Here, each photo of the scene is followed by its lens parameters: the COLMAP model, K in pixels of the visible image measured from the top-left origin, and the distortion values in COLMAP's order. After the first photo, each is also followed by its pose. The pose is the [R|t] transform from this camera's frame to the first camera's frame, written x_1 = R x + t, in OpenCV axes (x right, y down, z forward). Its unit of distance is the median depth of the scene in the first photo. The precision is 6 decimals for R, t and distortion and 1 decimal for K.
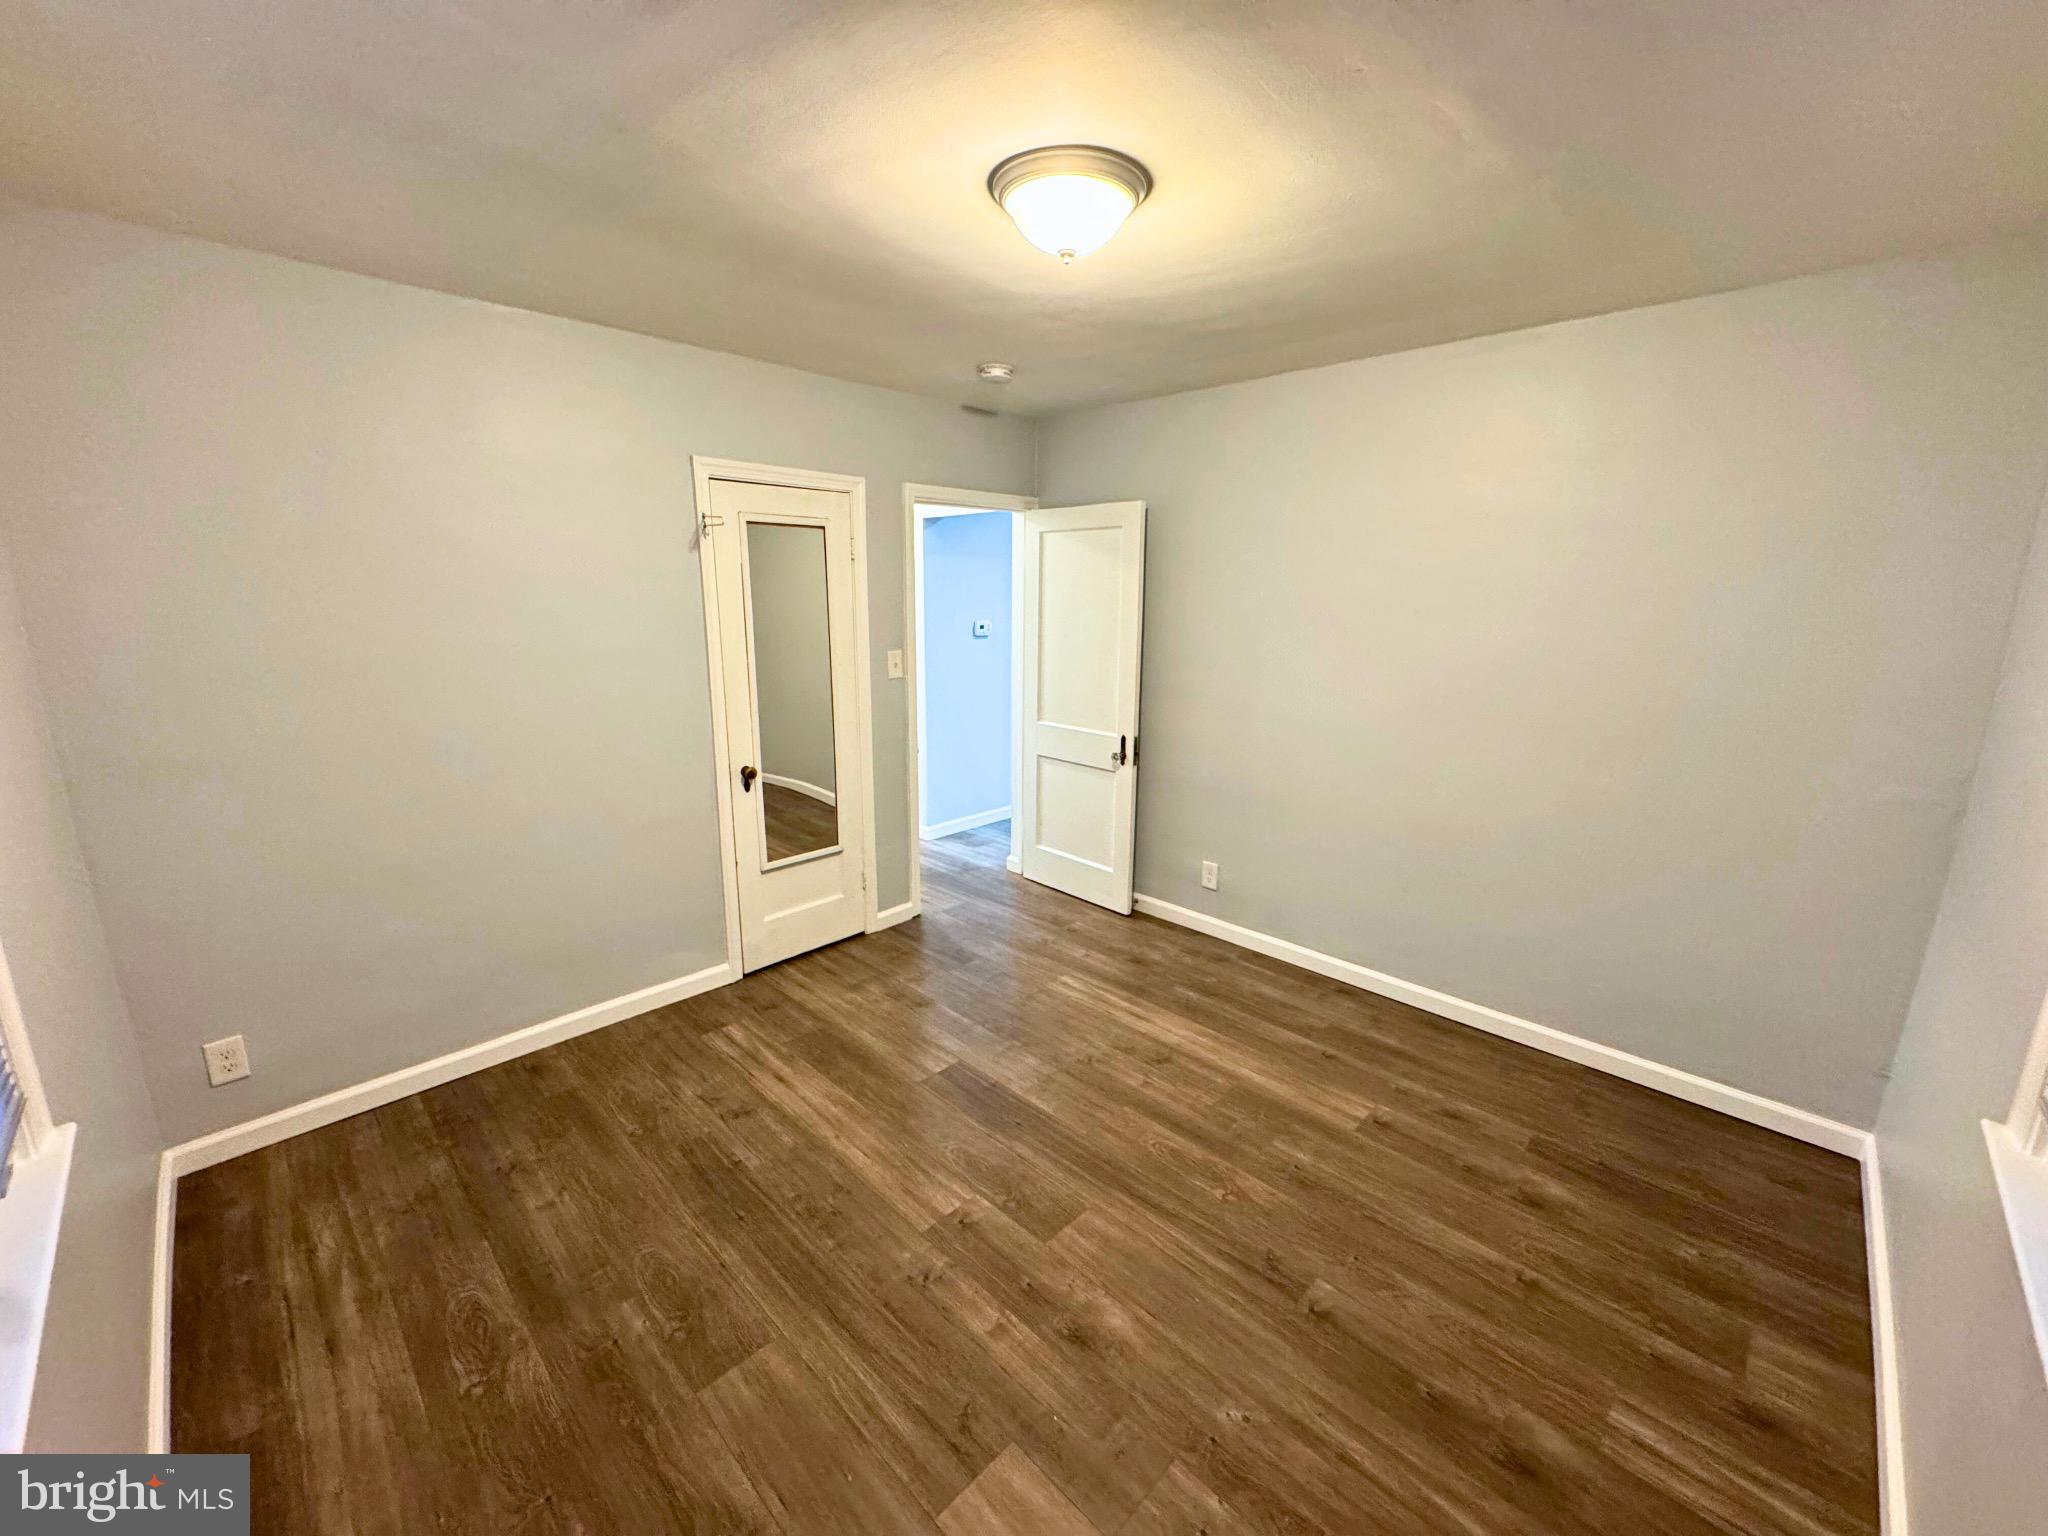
lens RADIAL K [[813.8, 0, 1051.9], [0, 813.8, 761.4], [0, 0, 1]] dist [-0.000666, -0.000048]
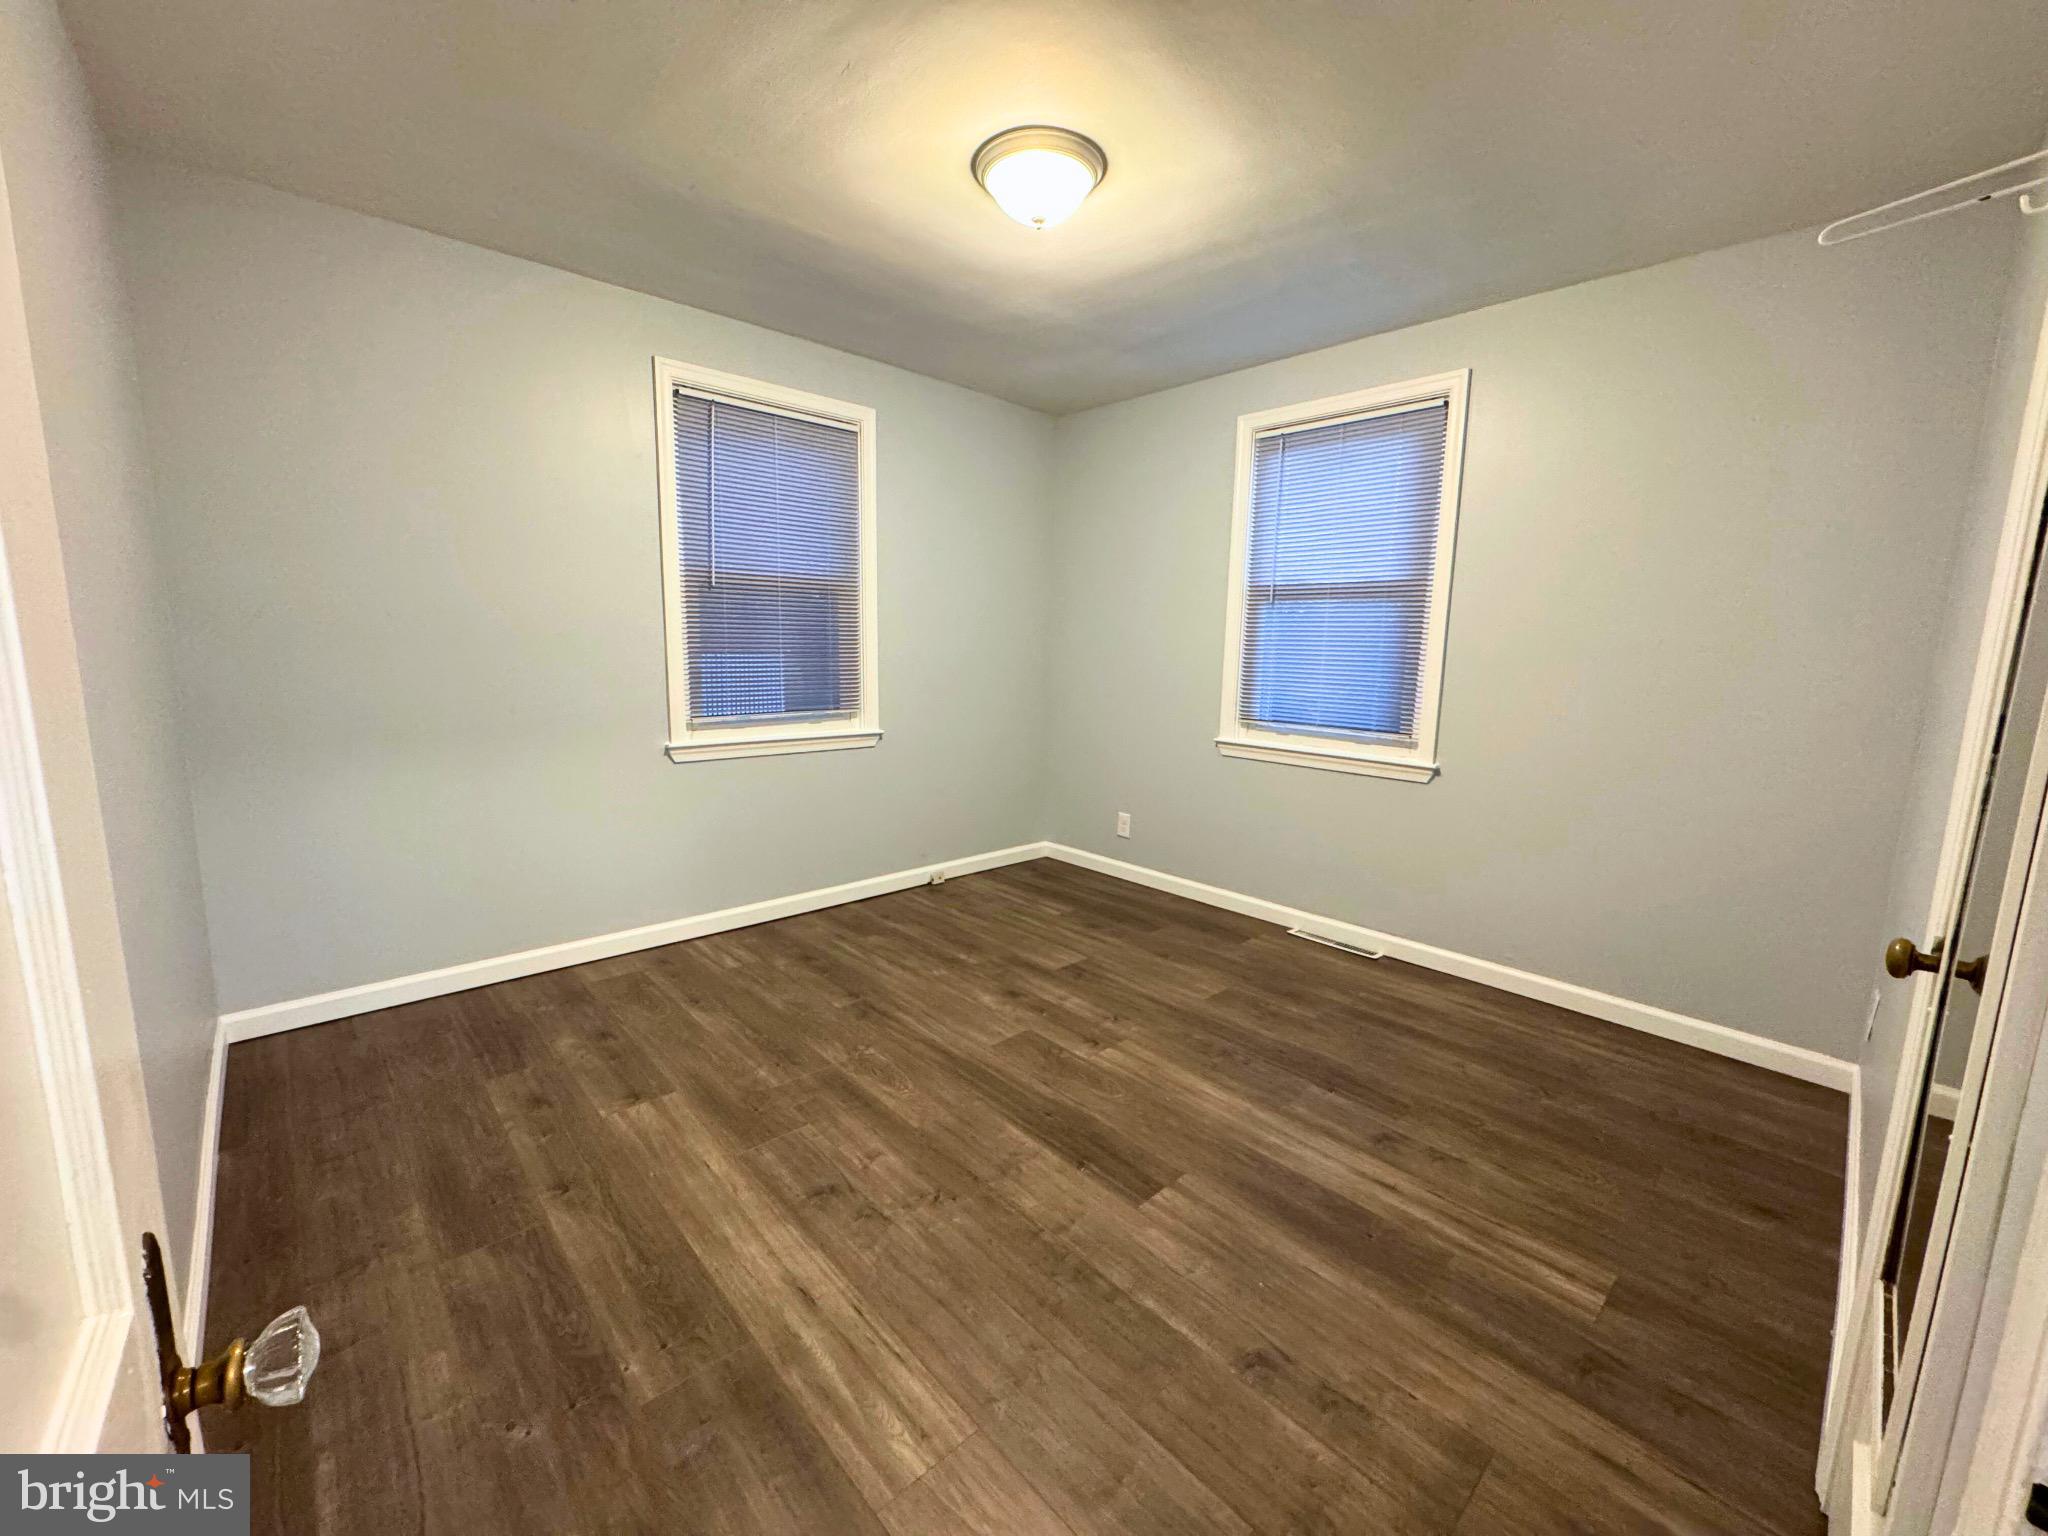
lens RADIAL K [[813.8, 0, 1051.9], [0, 813.8, 761.4], [0, 0, 1]] dist [-0.000666, -0.000048]
pose [[-0.998476, -0.037208, 0.040764, -0.064712], [-0.020268, 0.934179, 0.356228, -0.210266], [-0.051336, 0.354859, -0.933509, 1.644678]]
